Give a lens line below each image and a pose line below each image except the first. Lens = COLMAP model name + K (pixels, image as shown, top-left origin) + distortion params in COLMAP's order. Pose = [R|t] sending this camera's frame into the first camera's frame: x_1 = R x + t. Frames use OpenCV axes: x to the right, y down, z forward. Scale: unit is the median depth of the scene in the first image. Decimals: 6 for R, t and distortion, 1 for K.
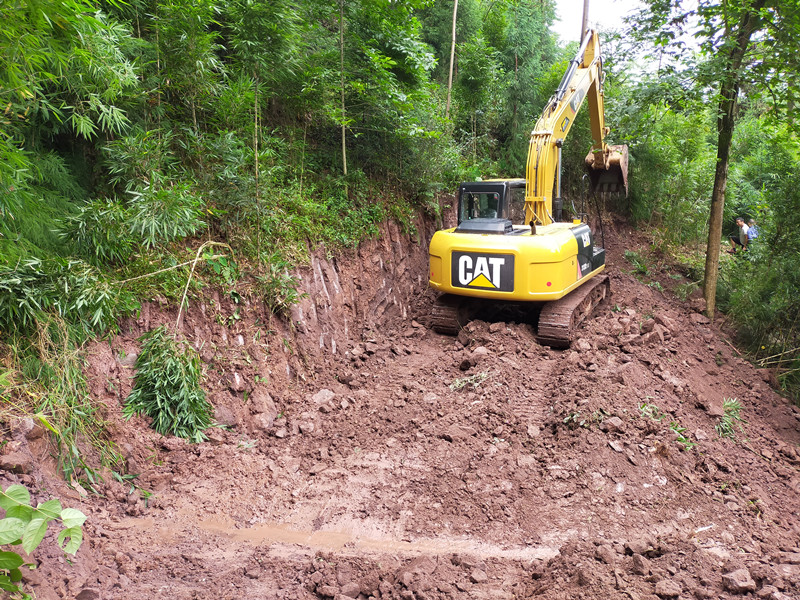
lens RADIAL K [[589.2, 0, 400.0], [0, 589.2, 300.0], [0, 0, 1]] dist [0.138051, -0.230570]
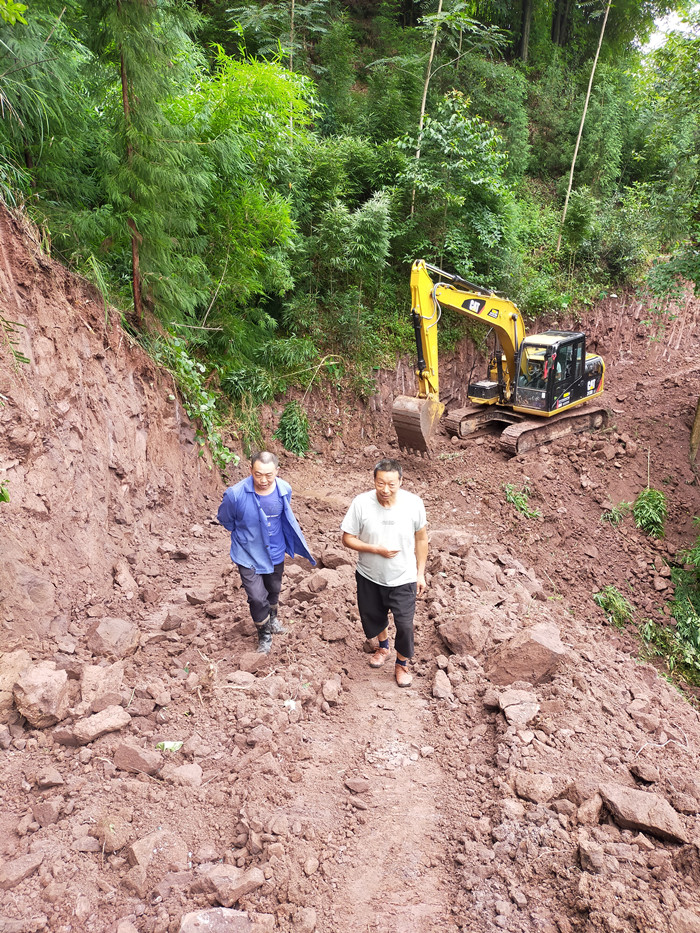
lens RADIAL K [[687.1, 0, 350.0], [0, 687.1, 466.5], [0, 0, 1]] dist [0.138051, -0.230570]
pose [[0.899434, 0.200798, -0.388200, 0.770725], [-0.129335, 0.970715, 0.202446, -0.247904], [0.417483, -0.131879, 0.899064, -1.133503]]
